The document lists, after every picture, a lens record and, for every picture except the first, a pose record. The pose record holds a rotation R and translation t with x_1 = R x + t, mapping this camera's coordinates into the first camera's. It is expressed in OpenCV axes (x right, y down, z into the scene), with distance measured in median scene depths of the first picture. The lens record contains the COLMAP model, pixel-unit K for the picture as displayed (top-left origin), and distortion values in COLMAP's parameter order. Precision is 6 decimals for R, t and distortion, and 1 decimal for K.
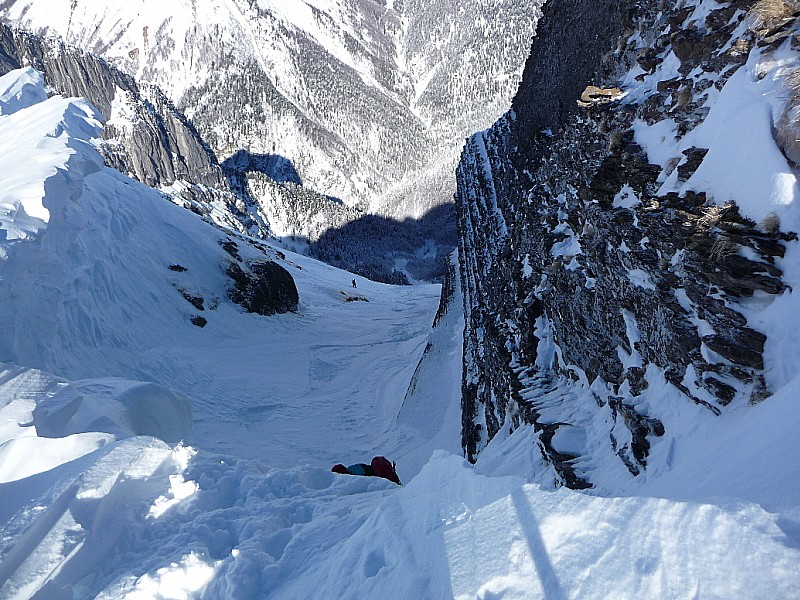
lens RADIAL K [[702.1, 0, 400.0], [0, 702.1, 300.0], [0, 0, 1]] dist [-0.007868, 0.013688]
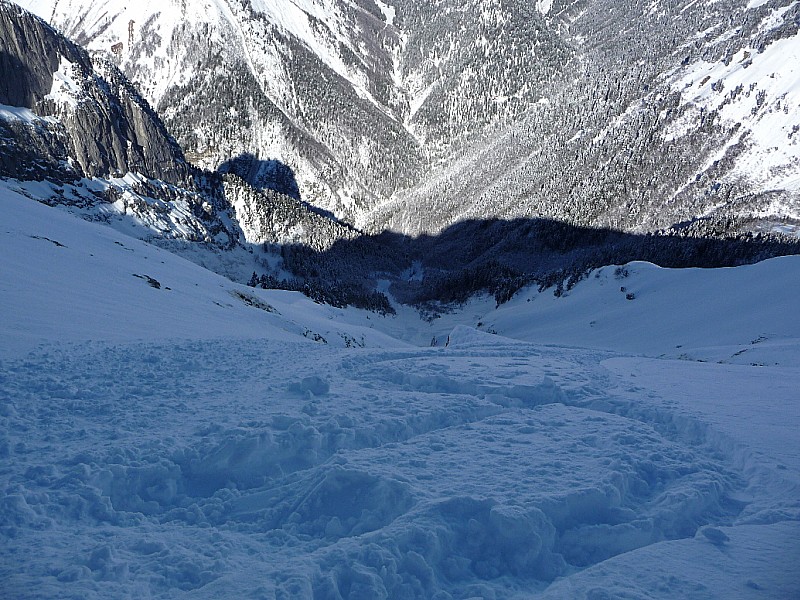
lens RADIAL K [[702.1, 0, 400.0], [0, 702.1, 300.0], [0, 0, 1]] dist [-0.007868, 0.013688]
pose [[0.997984, 0.059347, 0.022499, 0.001990], [-0.058577, 0.997722, -0.033466, -0.001612], [-0.024434, 0.032080, 0.999187, 0.055392]]
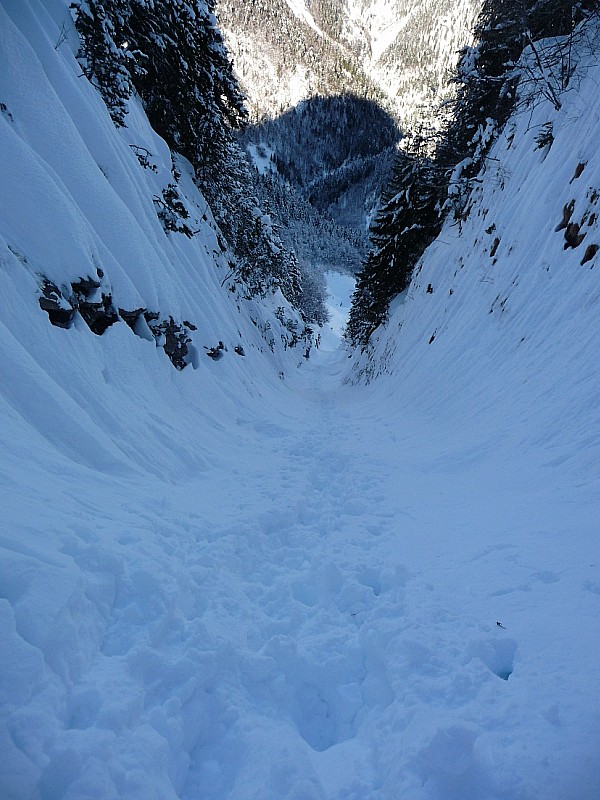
lens RADIAL K [[702.1, 0, 288.6], [0, 702.1, 399.7], [0, 0, 1]] dist [-0.007868, 0.013688]
pose [[0.993578, 0.111423, -0.019709, -0.006409], [-0.110589, 0.993090, 0.039275, -0.008899], [0.023949, -0.036843, 0.999034, 0.446952]]
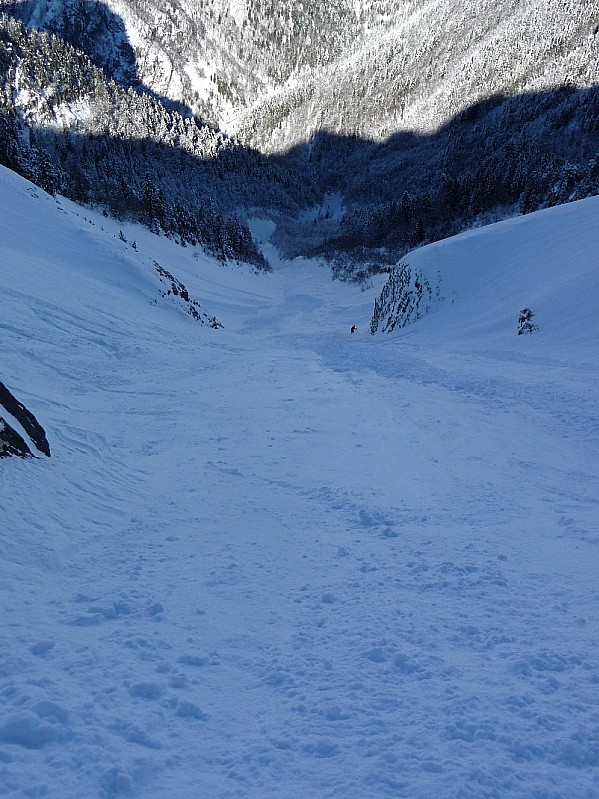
lens RADIAL K [[1055.7, 0, 299.5], [0, 1055.7, 399.5], [0, 0, 1]] dist [0.018031, 0.048135]
pose [[0.998090, 0.059776, 0.015611, 0.013485], [-0.060686, 0.995946, 0.066398, 0.004939], [-0.011579, -0.067219, 0.997671, 0.225653]]
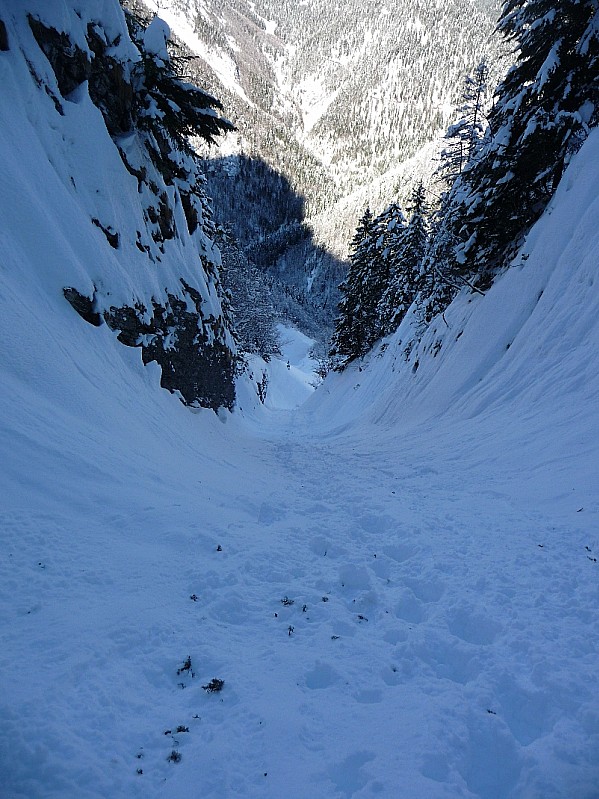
lens RADIAL K [[701.3, 0, 288.1], [0, 701.3, 399.2], [0, 0, 1]] dist [-0.007868, 0.013688]
pose [[0.995820, 0.076218, 0.050327, -0.005892], [-0.072284, 0.994496, -0.075848, -0.008694], [-0.055831, 0.071893, 0.995848, 0.489506]]
